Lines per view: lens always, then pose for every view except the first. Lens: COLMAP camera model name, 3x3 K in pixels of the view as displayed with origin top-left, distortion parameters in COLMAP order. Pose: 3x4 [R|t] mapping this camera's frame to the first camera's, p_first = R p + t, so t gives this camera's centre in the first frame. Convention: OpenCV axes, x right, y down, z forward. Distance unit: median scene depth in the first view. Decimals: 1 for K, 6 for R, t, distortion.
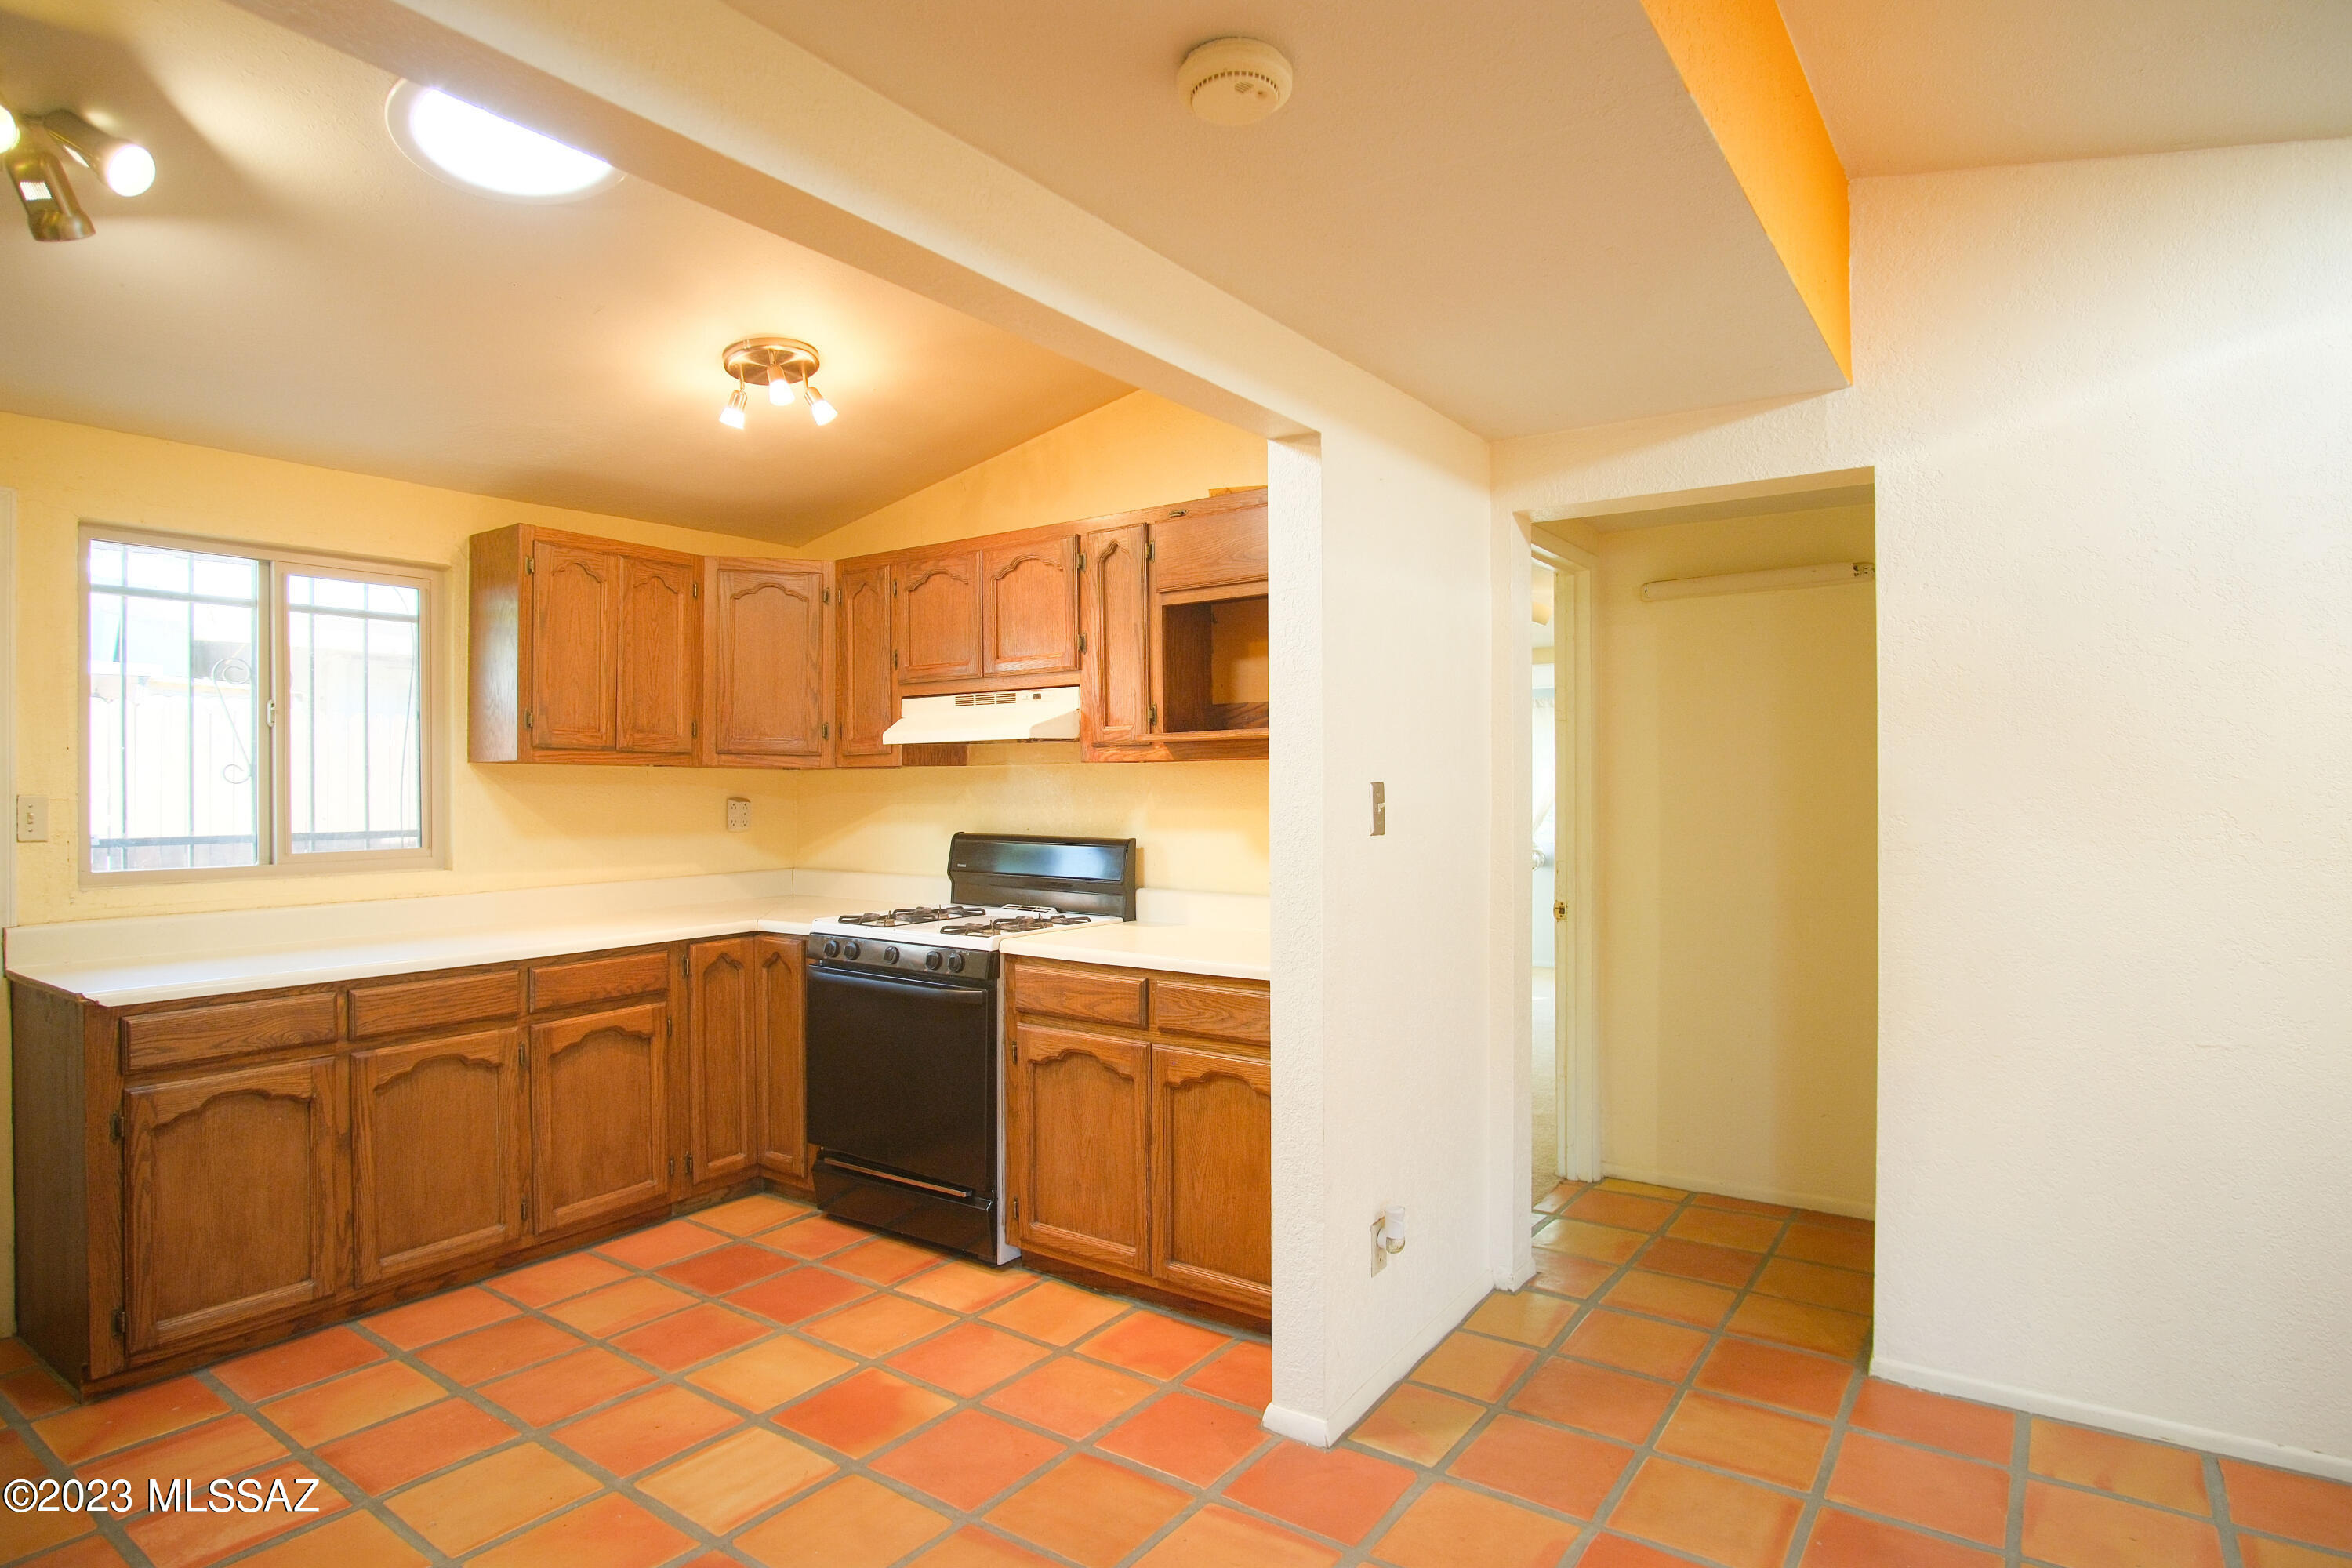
lens RADIAL K [[1248.2, 0, 1189.0], [0, 1248.2, 776.6], [0, 0, 1]] dist [-0.033529, 0.009549]
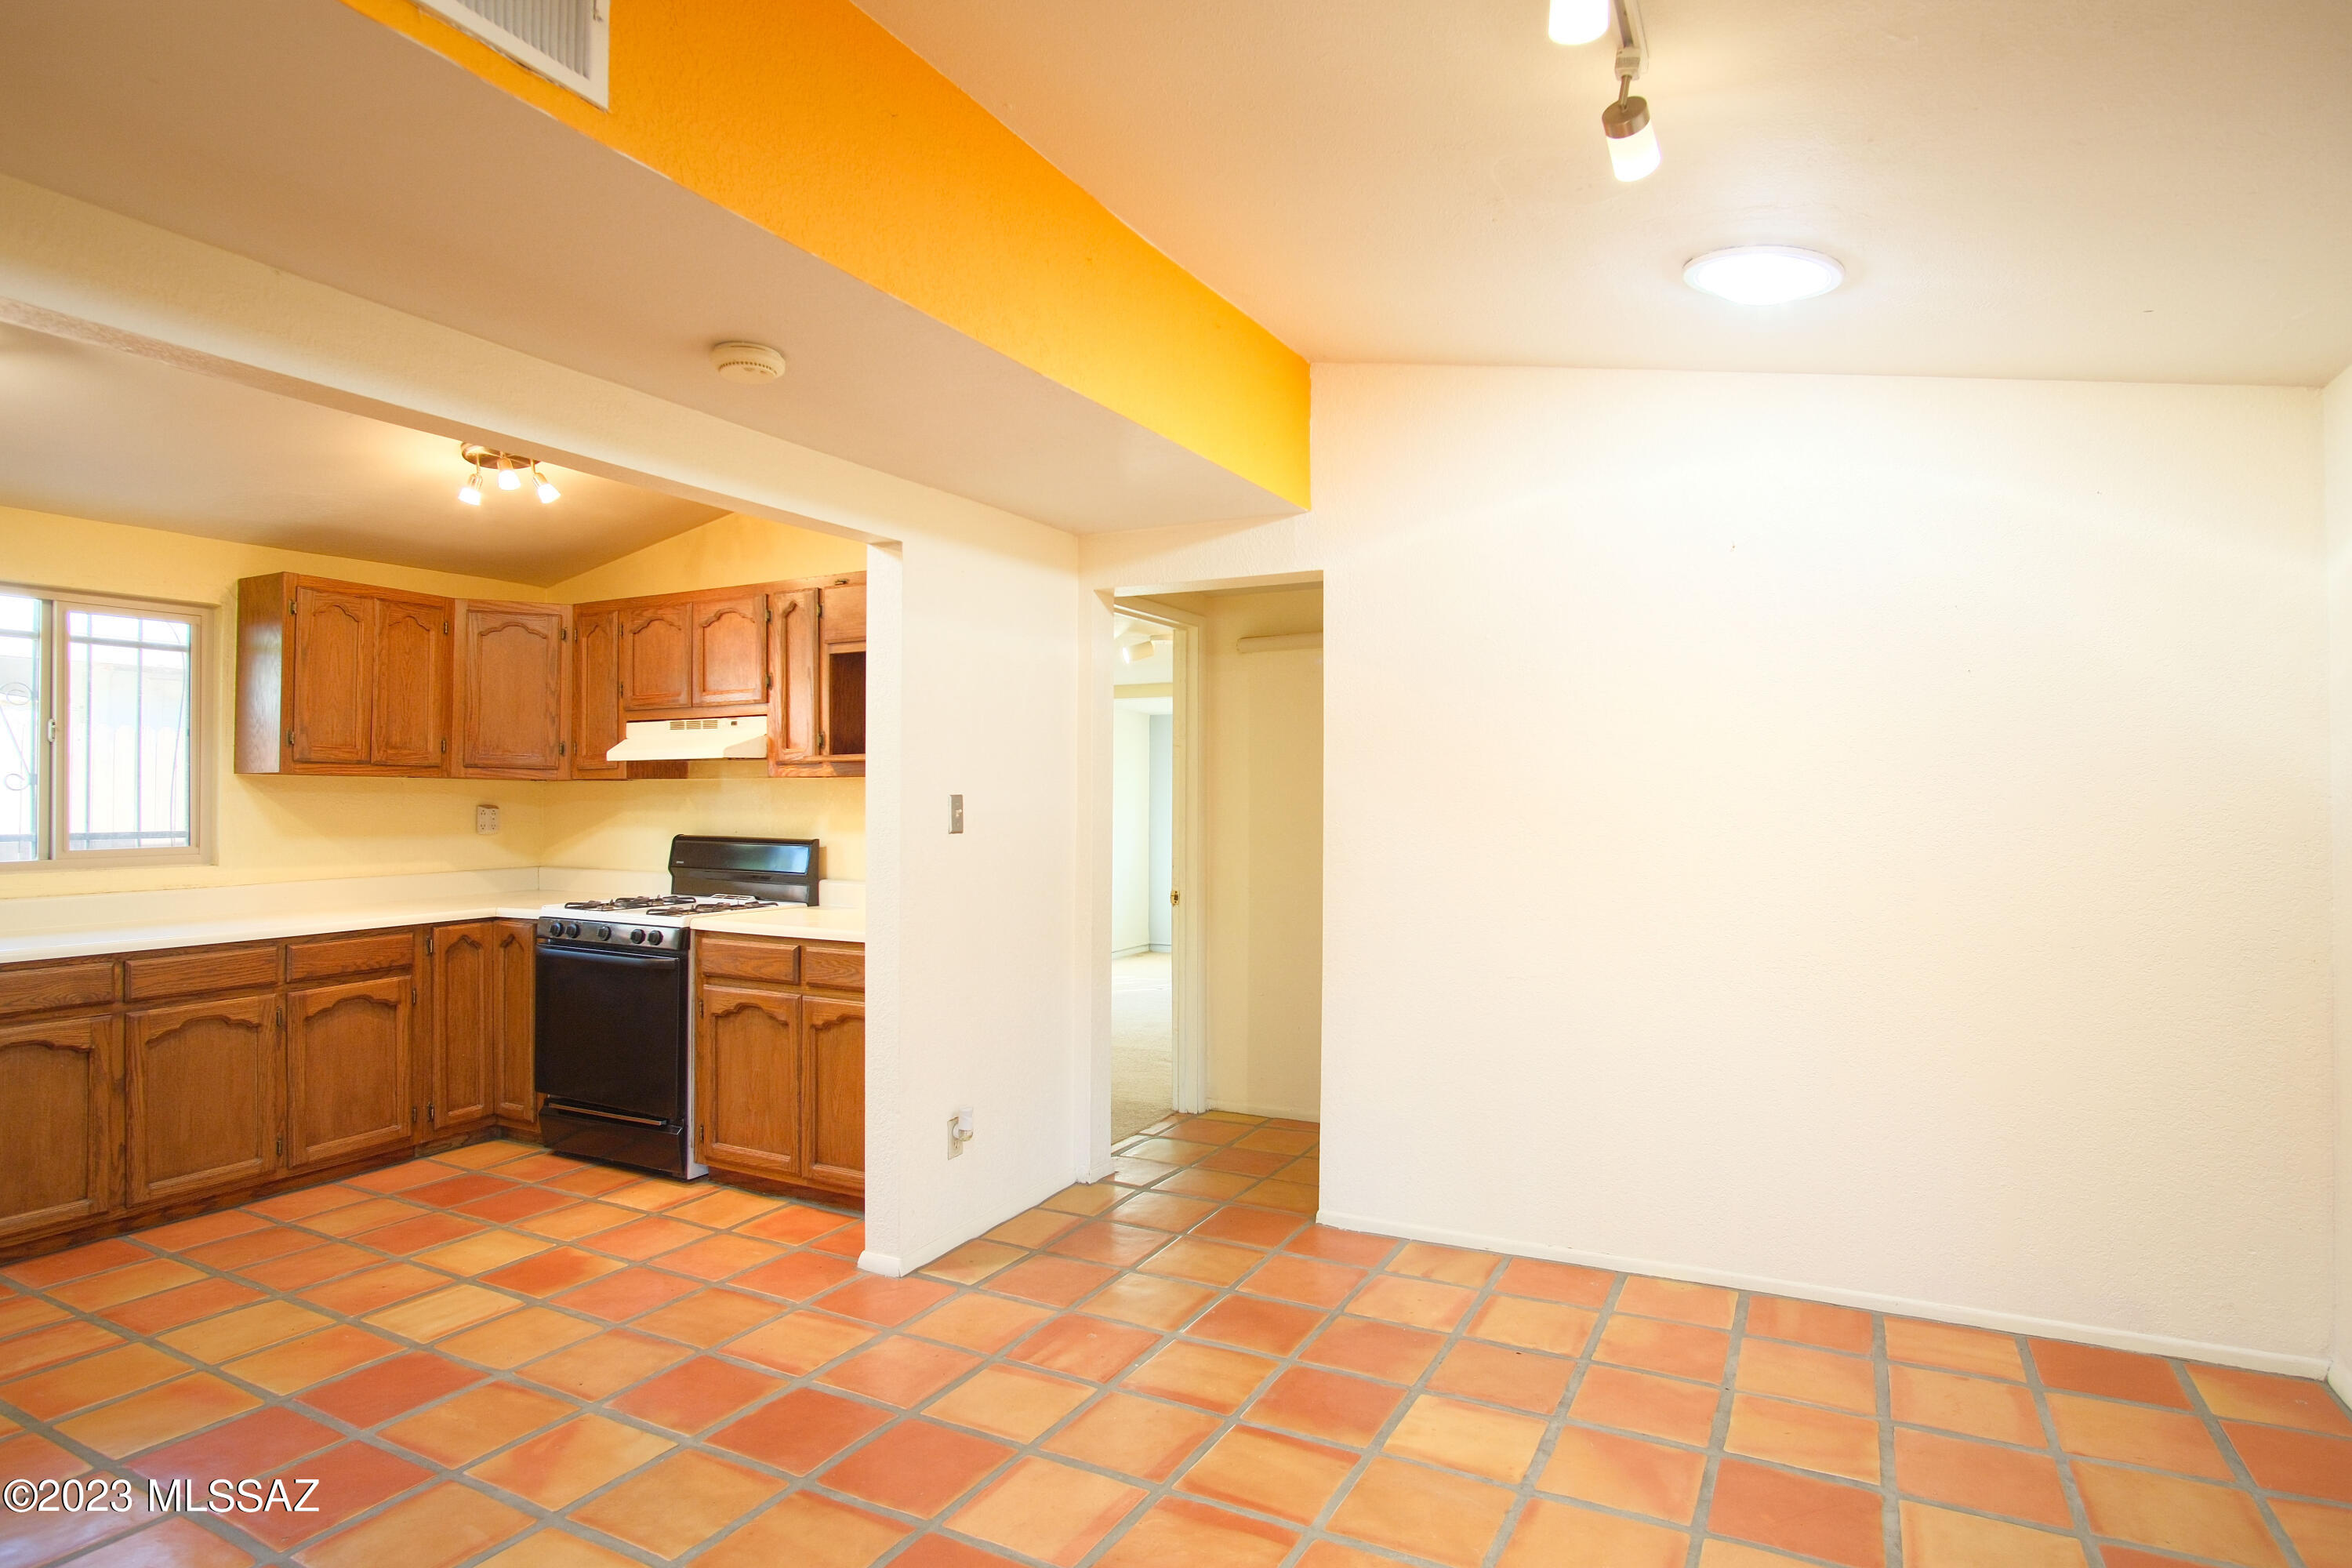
lens RADIAL K [[1248.2, 0, 1189.0], [0, 1248.2, 776.6], [0, 0, 1]] dist [-0.033529, 0.009549]
pose [[0.991253, 0.007181, 0.131782, 0.178701], [-0.005904, 0.999932, -0.010078, -0.002234], [-0.131845, 0.009212, 0.991228, -0.303652]]
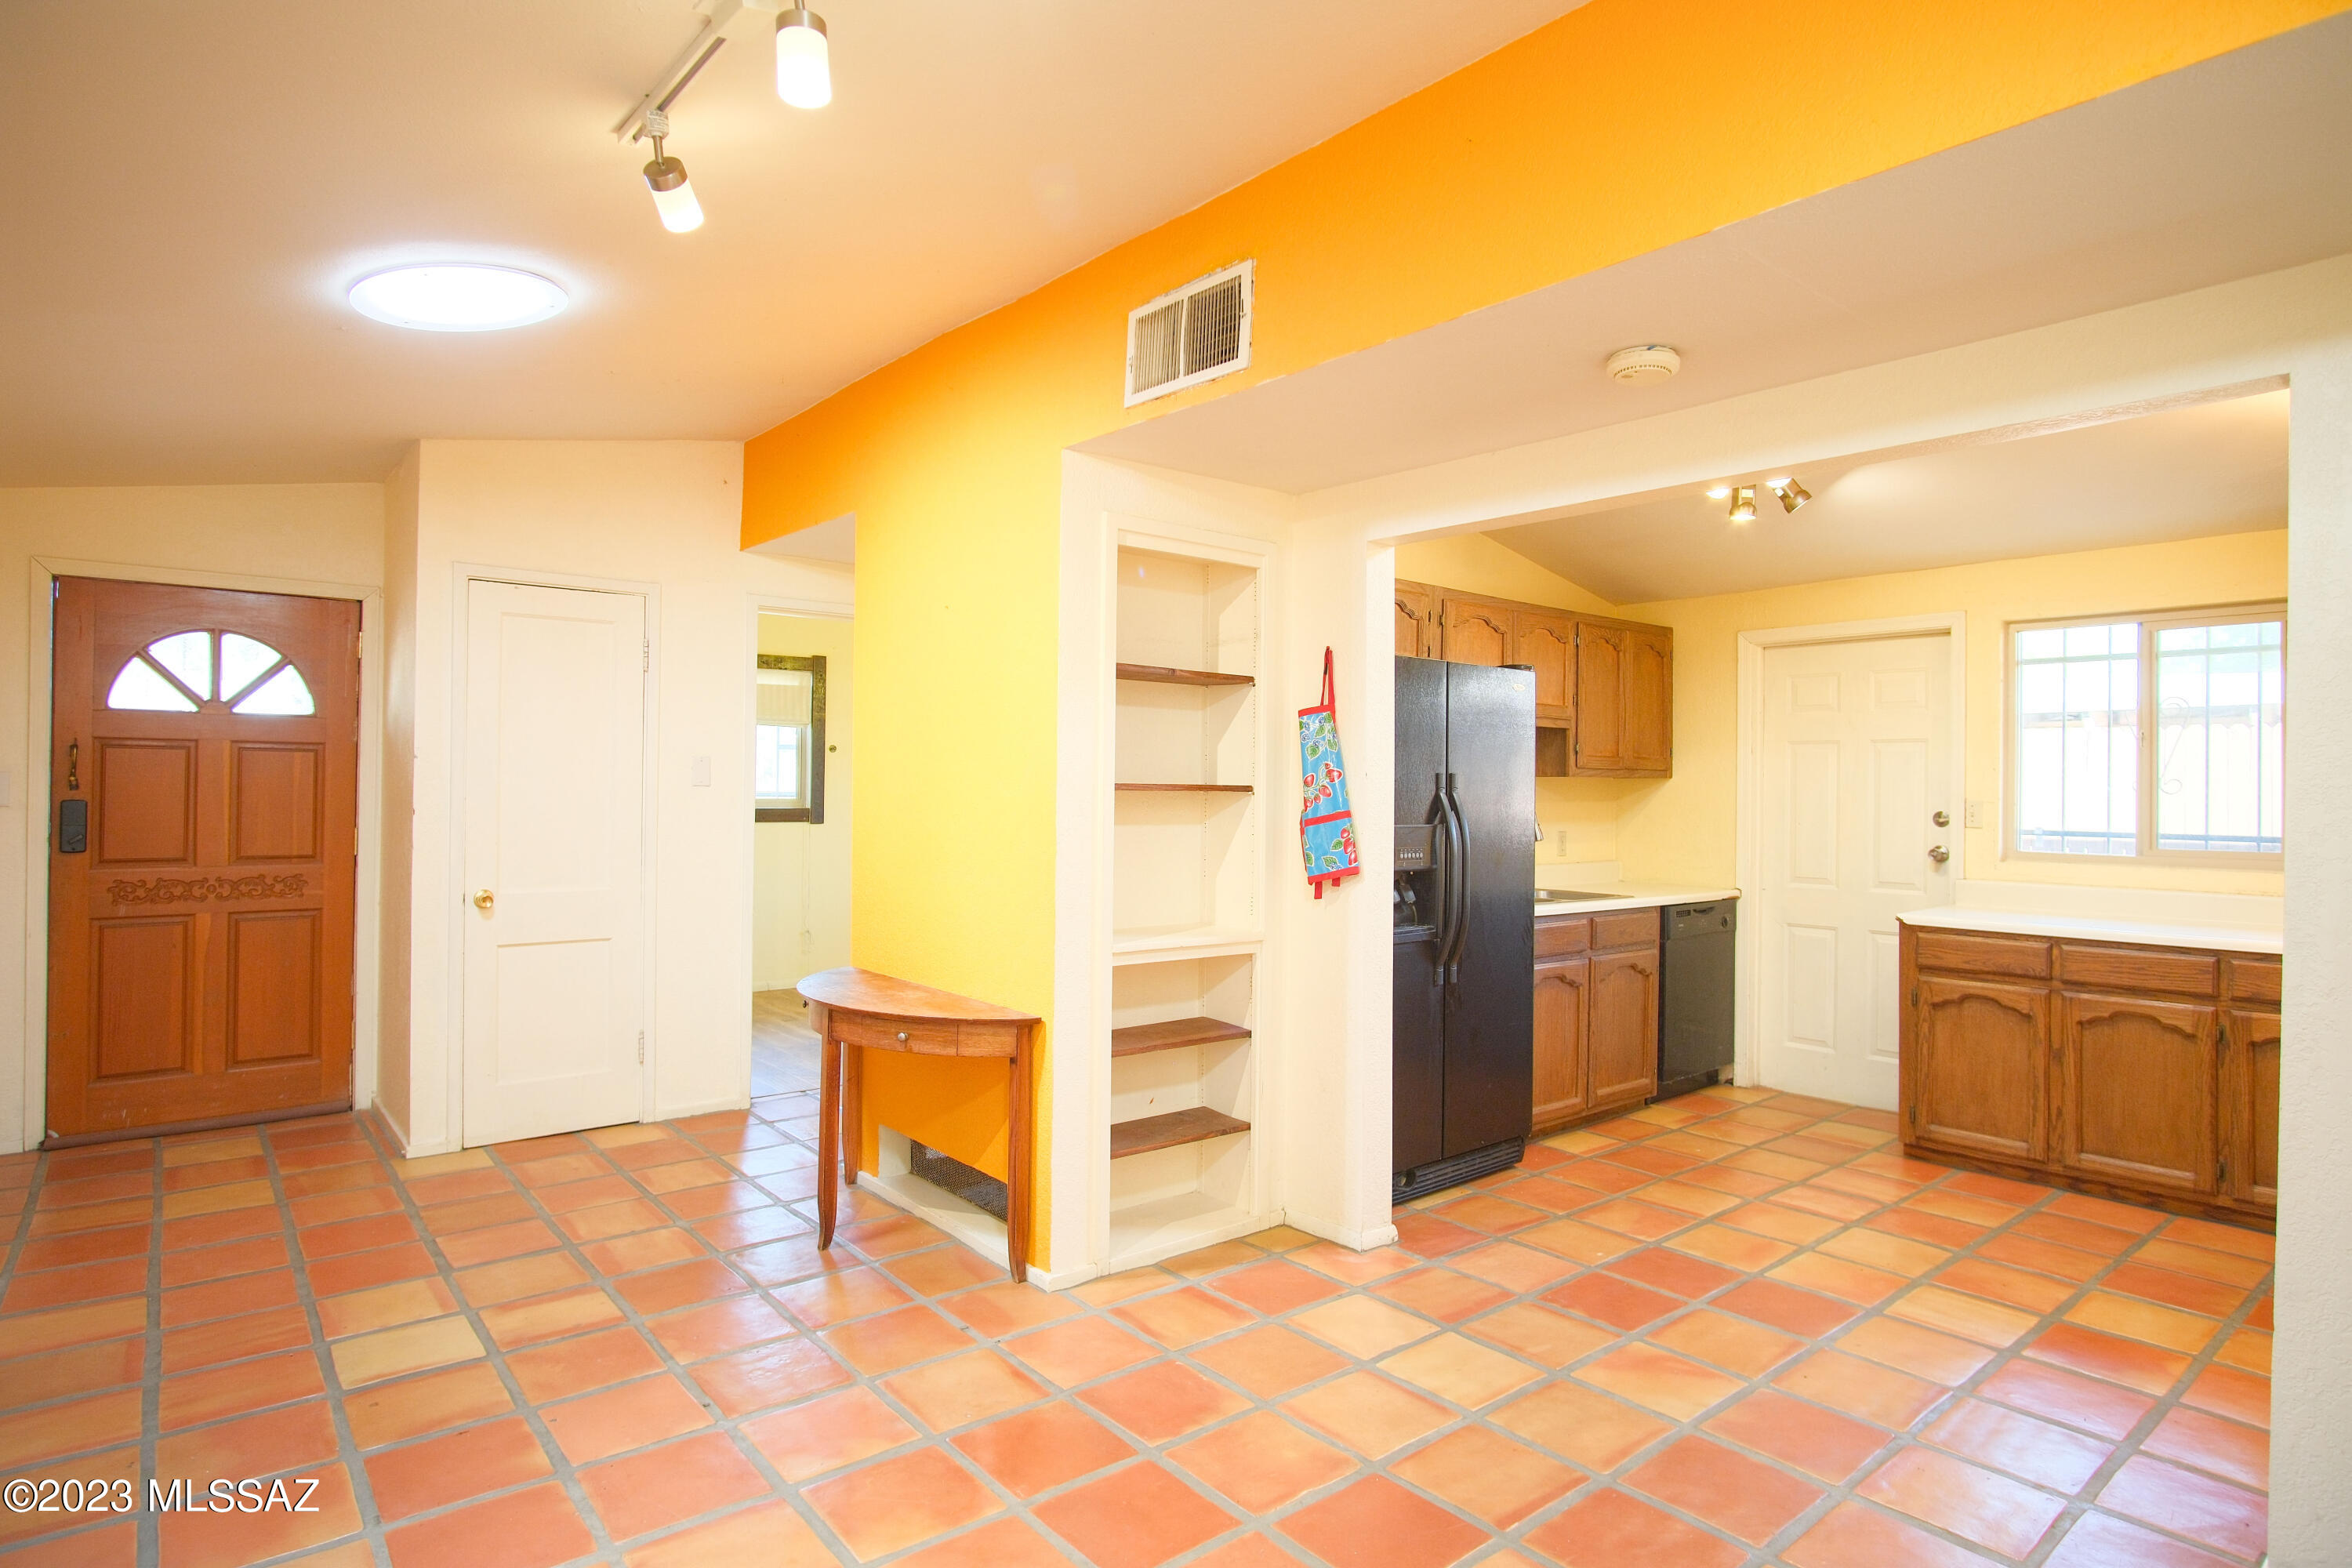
lens RADIAL K [[1248.2, 0, 1189.0], [0, 1248.2, 776.6], [0, 0, 1]] dist [-0.033529, 0.009549]
pose [[-0.259630, -0.006006, -0.965690, 0.793470], [-0.005419, 0.999974, -0.004763, -0.000815], [0.965693, 0.003997, -0.259655, 0.376110]]
